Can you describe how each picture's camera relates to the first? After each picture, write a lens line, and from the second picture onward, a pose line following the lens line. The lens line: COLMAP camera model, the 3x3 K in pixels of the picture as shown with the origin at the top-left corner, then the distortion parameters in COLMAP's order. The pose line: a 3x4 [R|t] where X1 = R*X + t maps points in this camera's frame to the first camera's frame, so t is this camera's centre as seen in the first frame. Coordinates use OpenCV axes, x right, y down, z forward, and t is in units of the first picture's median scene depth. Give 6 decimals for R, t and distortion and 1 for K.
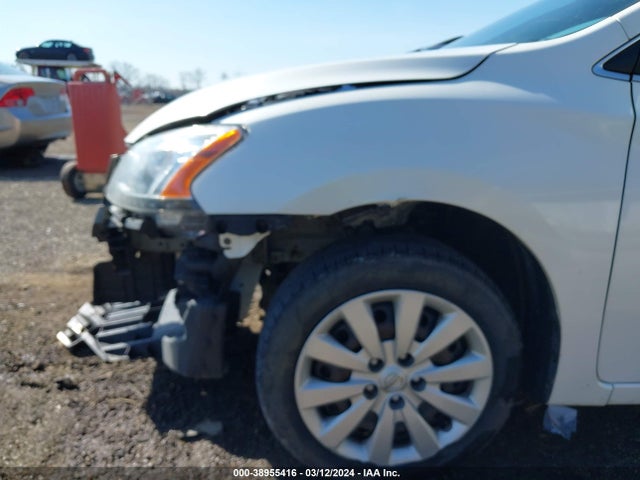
lens RADIAL K [[517.1, 0, 313.5], [0, 517.1, 242.2], [0, 0, 1]] dist [0.016447, -0.035651]
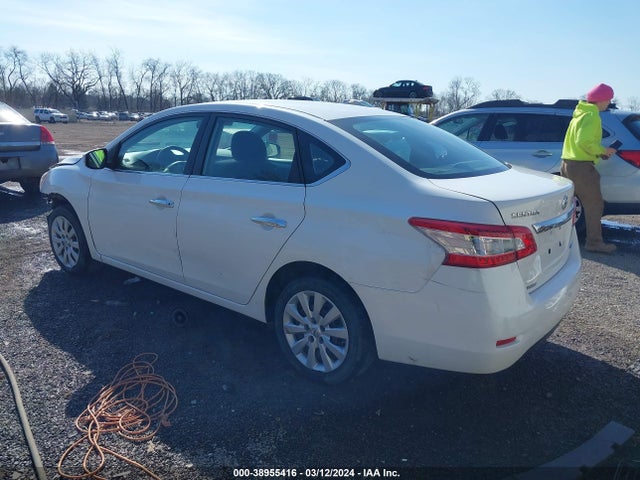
lens RADIAL K [[517.1, 0, 321.8], [0, 517.1, 240.8], [0, 0, 1]] dist [0.016447, -0.035651]
pose [[0.769851, 0.153714, -0.619437, 3.769763], [-0.182966, 0.982980, 0.016534, -0.133332], [0.611436, 0.100607, 0.784872, -0.783695]]
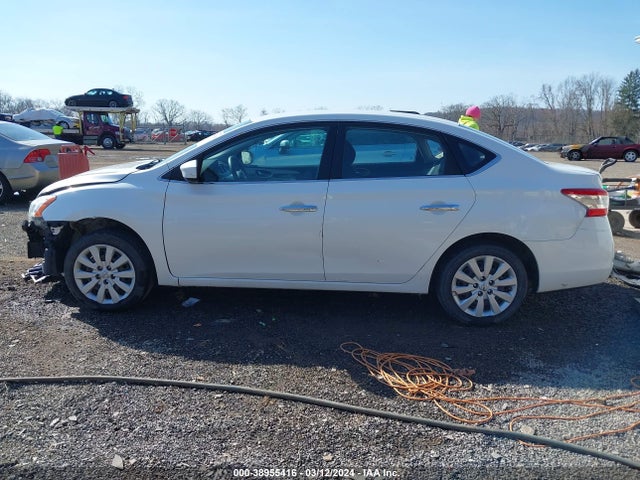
lens RADIAL K [[517.1, 0, 319.0], [0, 517.1, 239.6], [0, 0, 1]] dist [0.016447, -0.035651]
pose [[0.997434, 0.006689, -0.071282, 1.642000], [-0.011197, 0.997950, -0.063019, 0.234168], [0.070714, 0.063656, 0.995463, -2.015609]]
